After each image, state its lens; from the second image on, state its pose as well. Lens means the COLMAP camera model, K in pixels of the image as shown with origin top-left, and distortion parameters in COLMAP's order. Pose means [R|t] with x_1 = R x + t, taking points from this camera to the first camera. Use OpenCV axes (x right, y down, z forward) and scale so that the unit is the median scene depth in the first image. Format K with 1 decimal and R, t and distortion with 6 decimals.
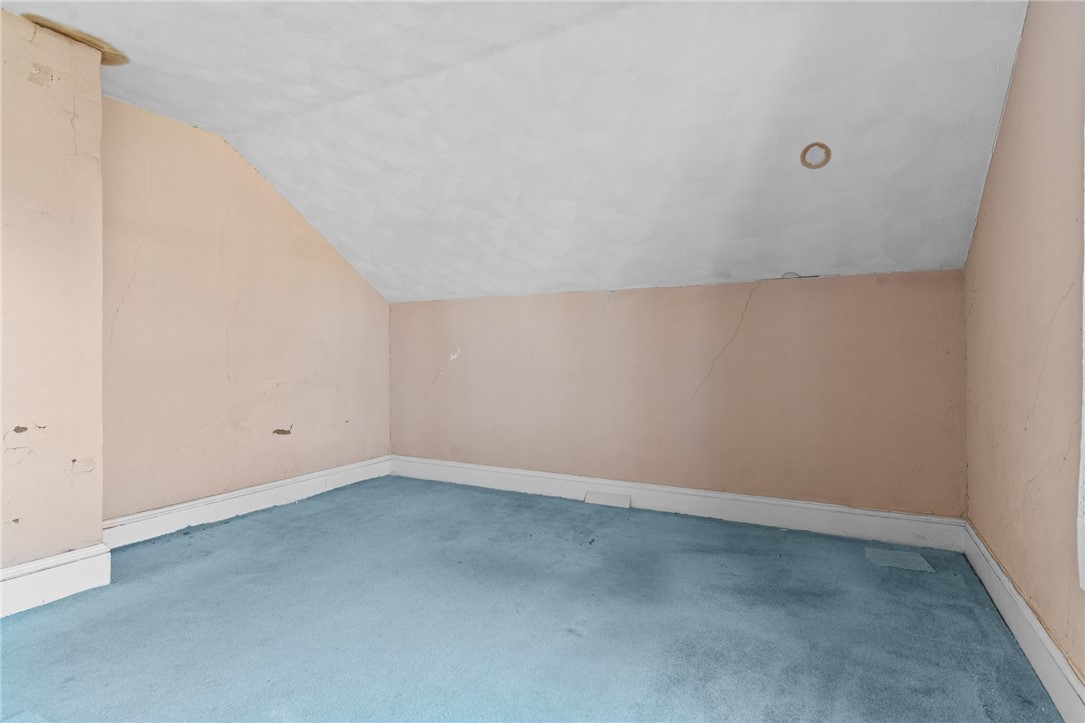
lens RADIAL K [[540.3, 0, 546.0], [0, 540.3, 359.7], [0, 0, 1]] dist [0.004283, 0.000486]
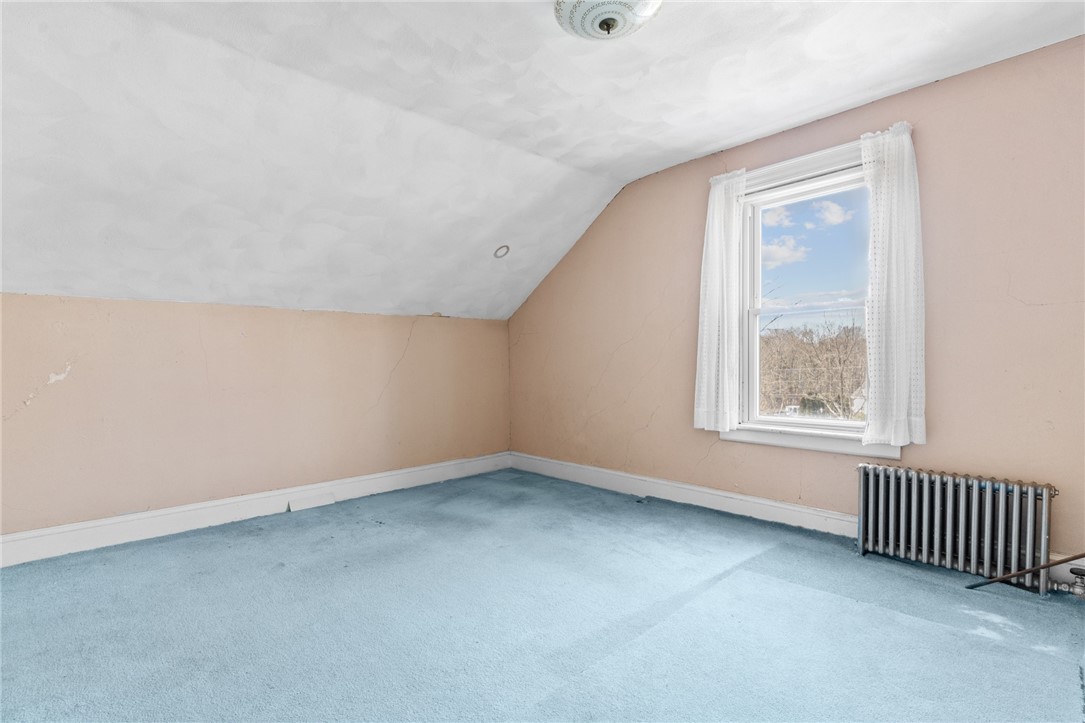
lens RADIAL K [[512.0, 0, 518.8], [0, 512.0, 388.0], [0, 0, 1]] dist [0.002215, -0.000841]
pose [[0.354194, -0.046889, 0.933996, -0.846479], [0.030278, 0.998794, 0.038660, 0.001085], [-0.934682, 0.014586, 0.355186, 0.294805]]
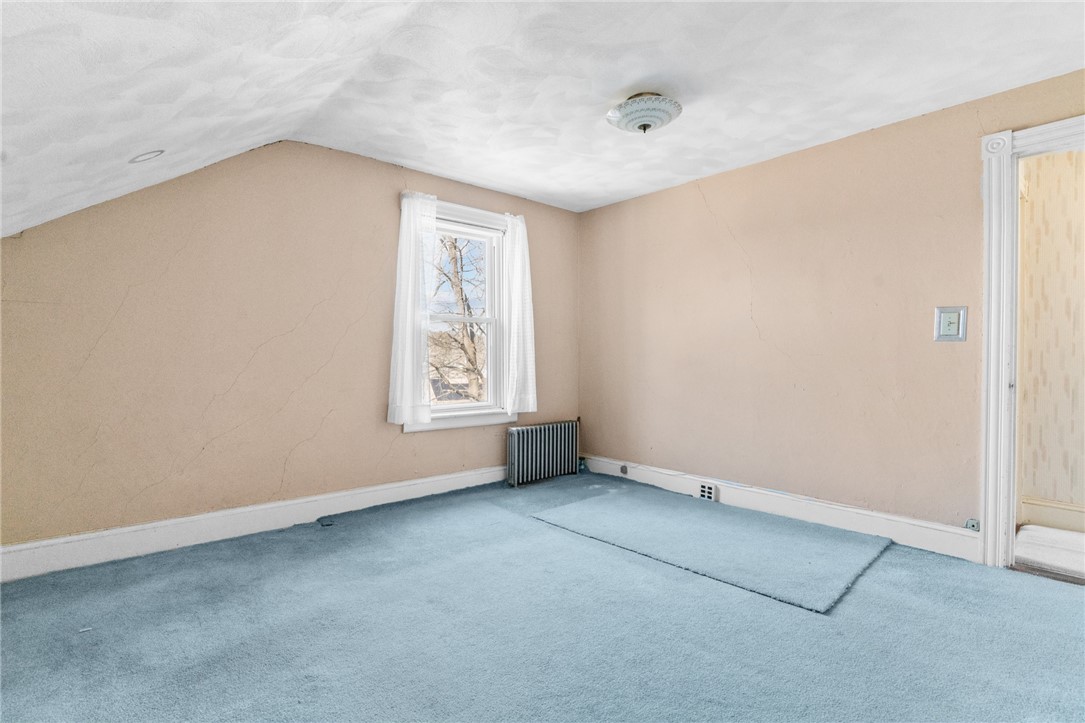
lens RADIAL K [[540.3, 0, 544.0], [0, 540.3, 356.9], [0, 0, 1]] dist [0.004283, 0.000486]
pose [[-0.931720, -0.001463, 0.363174, -0.409295], [0.007700, 0.999688, 0.023781, -0.034306], [-0.363096, 0.024954, -0.931418, 1.337159]]
